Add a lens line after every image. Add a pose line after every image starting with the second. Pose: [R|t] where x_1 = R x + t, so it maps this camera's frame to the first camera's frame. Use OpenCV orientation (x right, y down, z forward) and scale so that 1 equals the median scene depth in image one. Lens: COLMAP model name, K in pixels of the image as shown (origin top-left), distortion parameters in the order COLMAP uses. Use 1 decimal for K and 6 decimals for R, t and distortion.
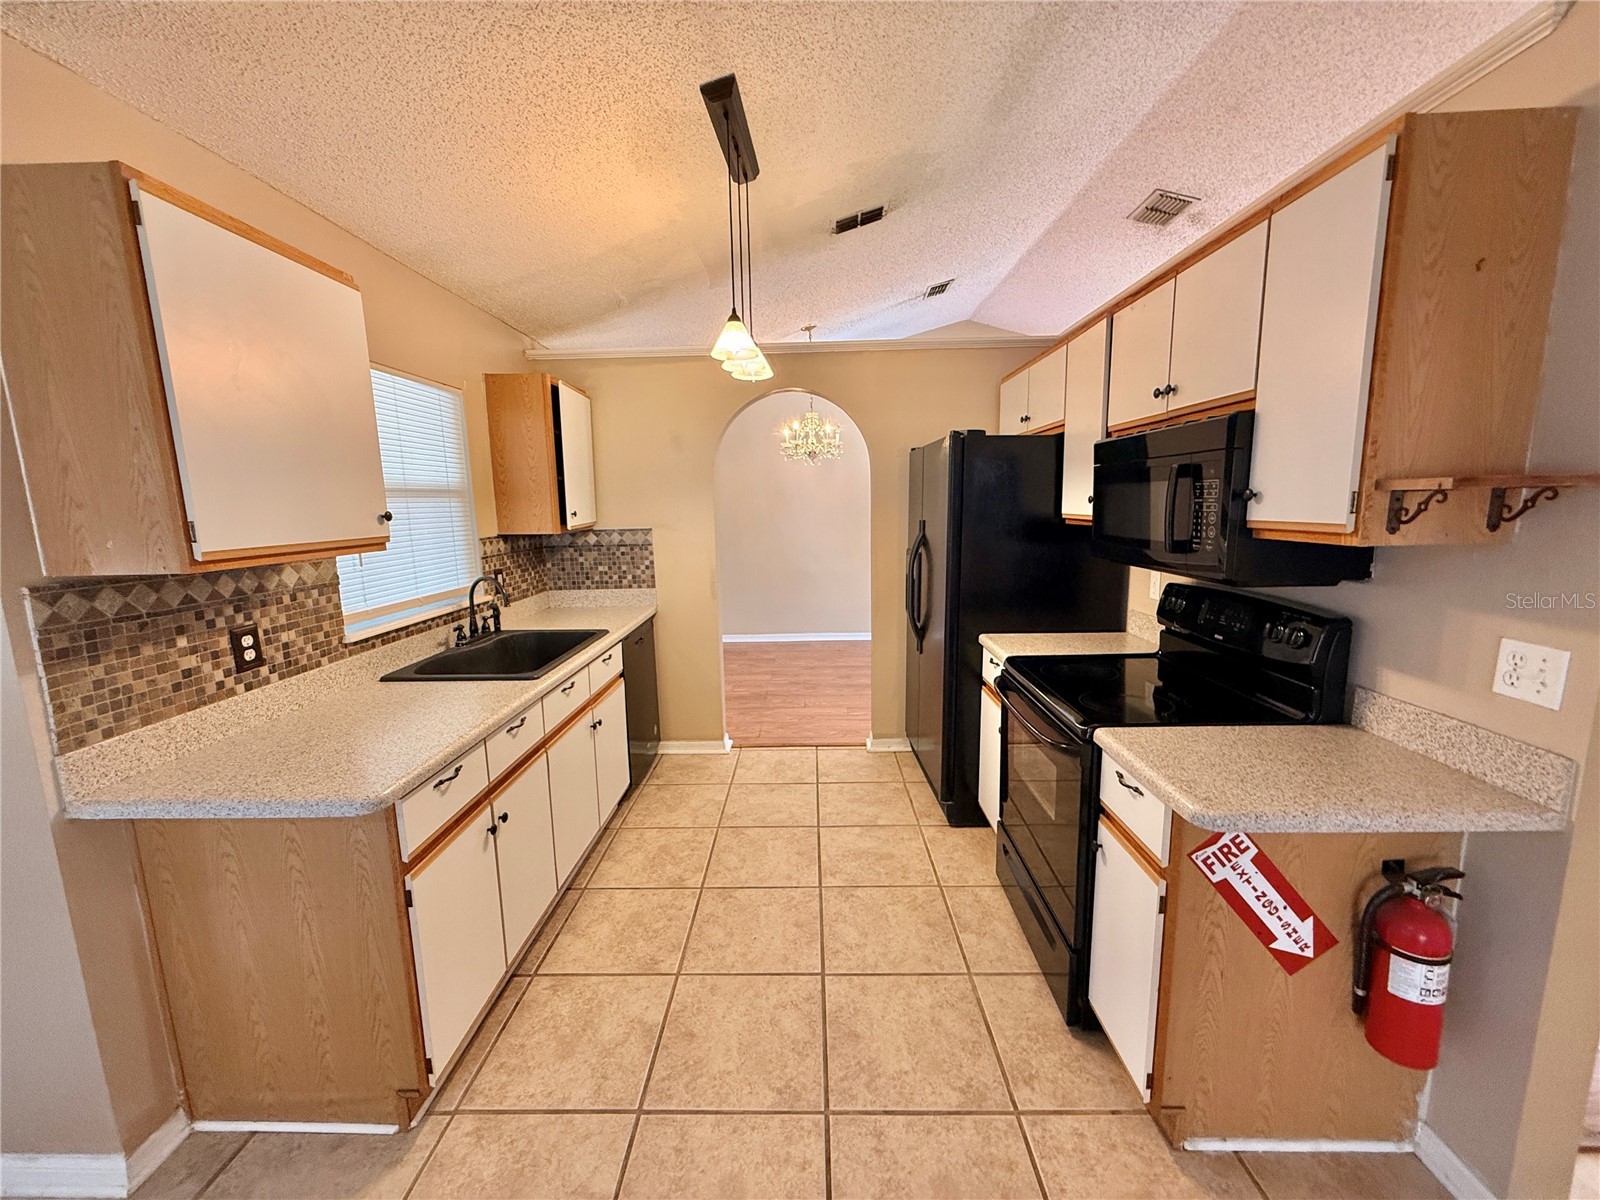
lens RADIAL K [[636.4, 0, 798.1], [0, 636.4, 602.4], [0, 0, 1]] dist [-0.000458, 0.000176]
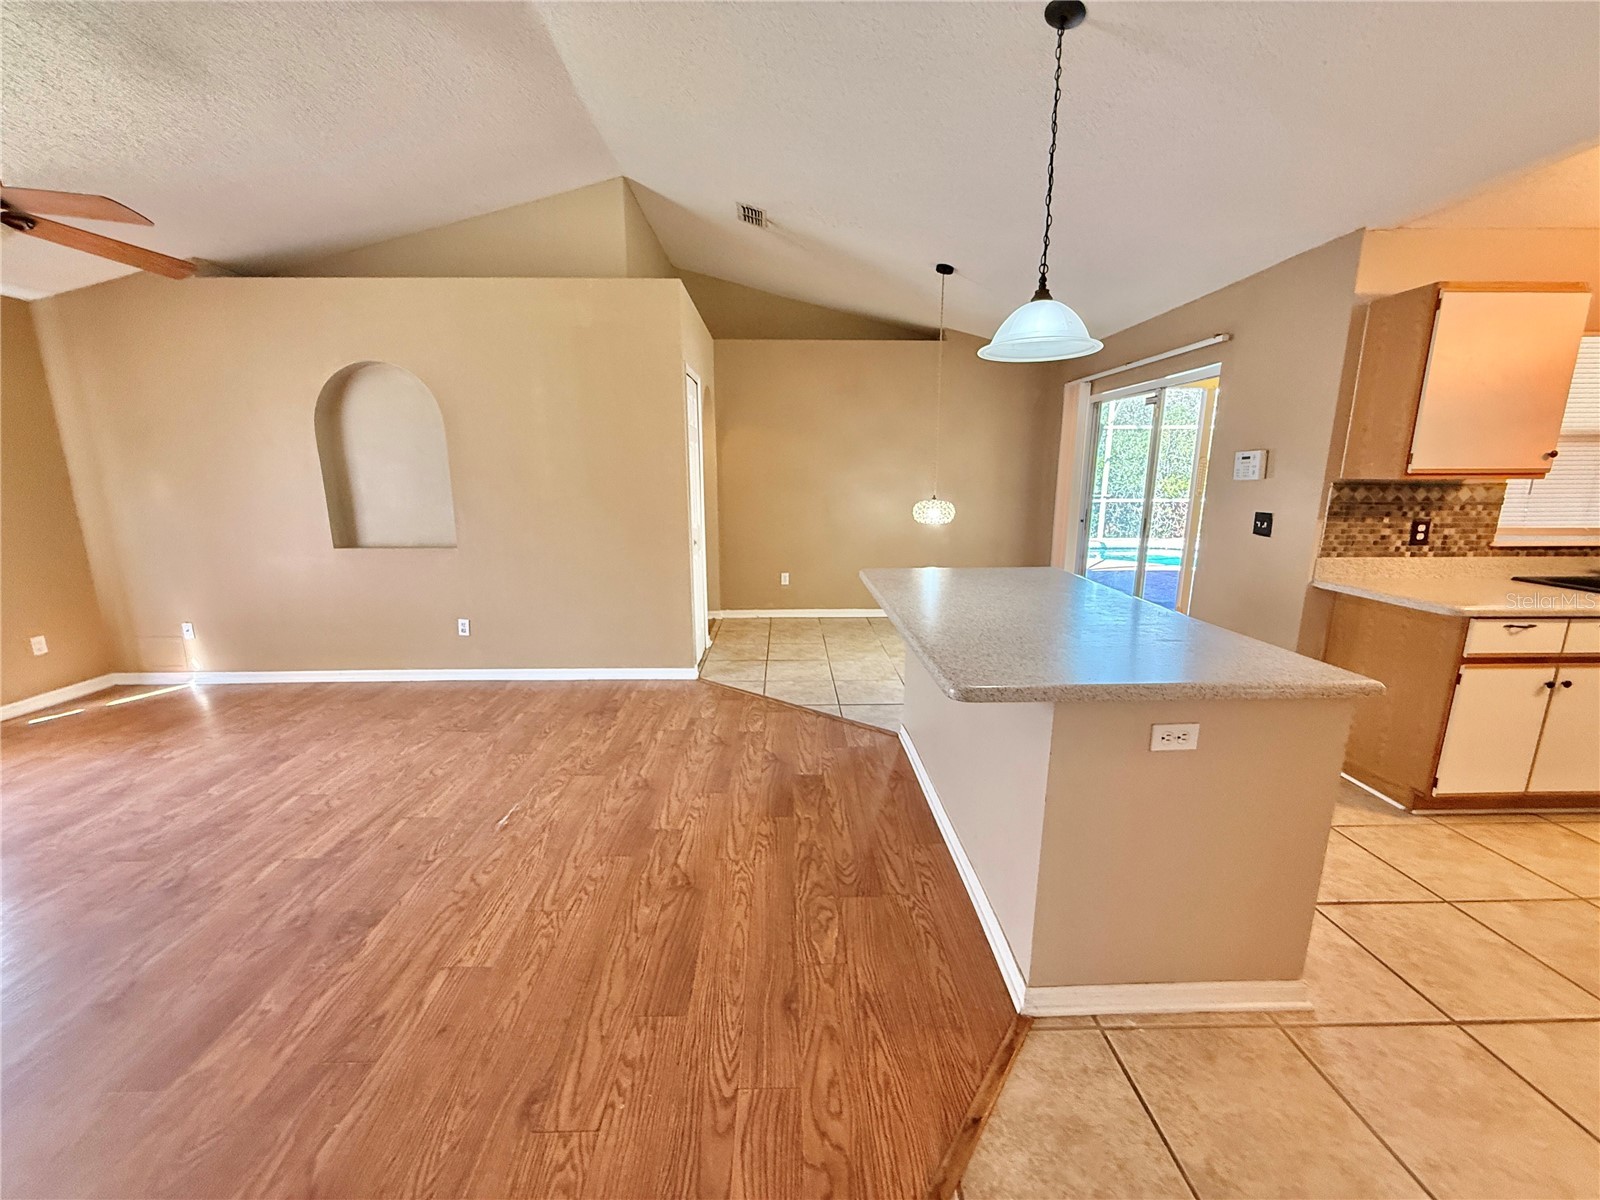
lens RADIAL K [[636.4, 0, 798.1], [0, 636.4, 602.4], [0, 0, 1]] dist [-0.000458, 0.000176]
pose [[0.040690, 0.219472, -0.974770, 0.691221], [-0.157115, 0.964847, 0.210679, 0.139031], [0.986742, 0.144578, 0.073742, -0.668465]]
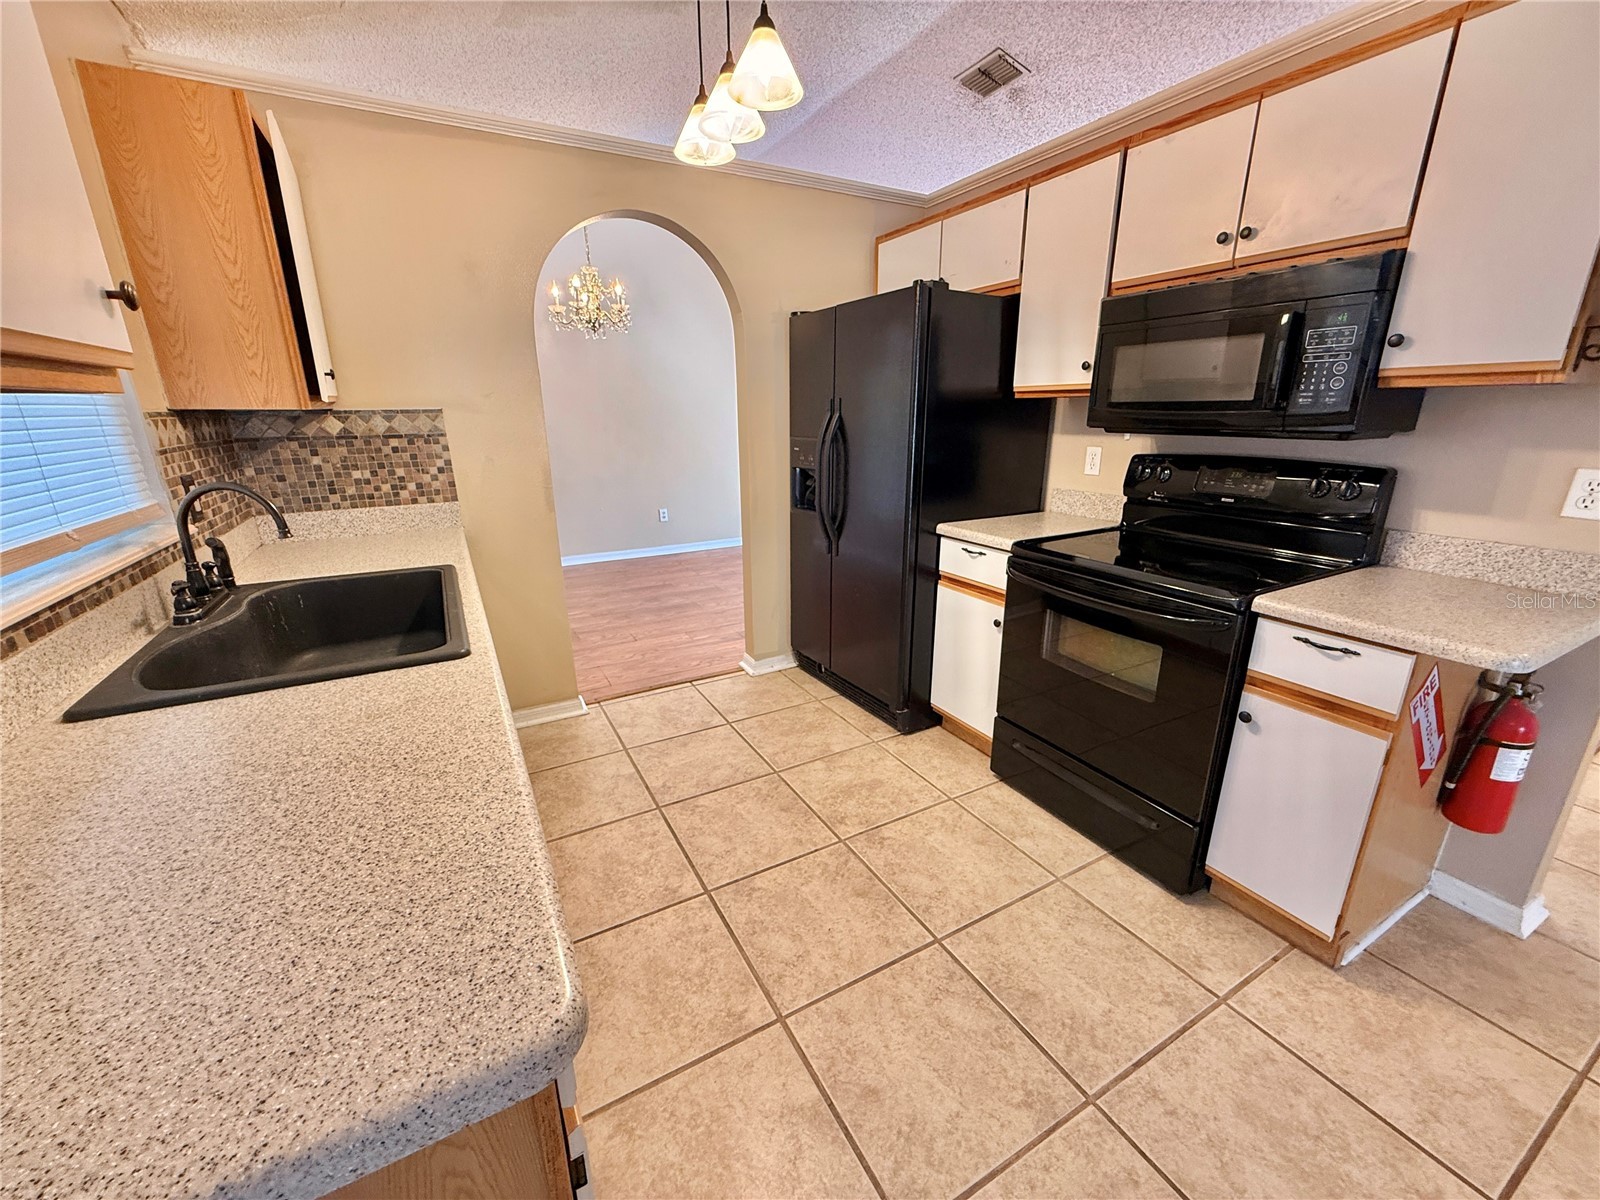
lens RADIAL K [[636.4, 0, 798.1], [0, 636.4, 602.4], [0, 0, 1]] dist [-0.000458, 0.000176]
pose [[0.866403, -0.134465, 0.480900, -0.473634], [0.069972, 0.986252, 0.149704, 0.014407], [-0.494418, -0.096054, 0.863901, 0.431296]]
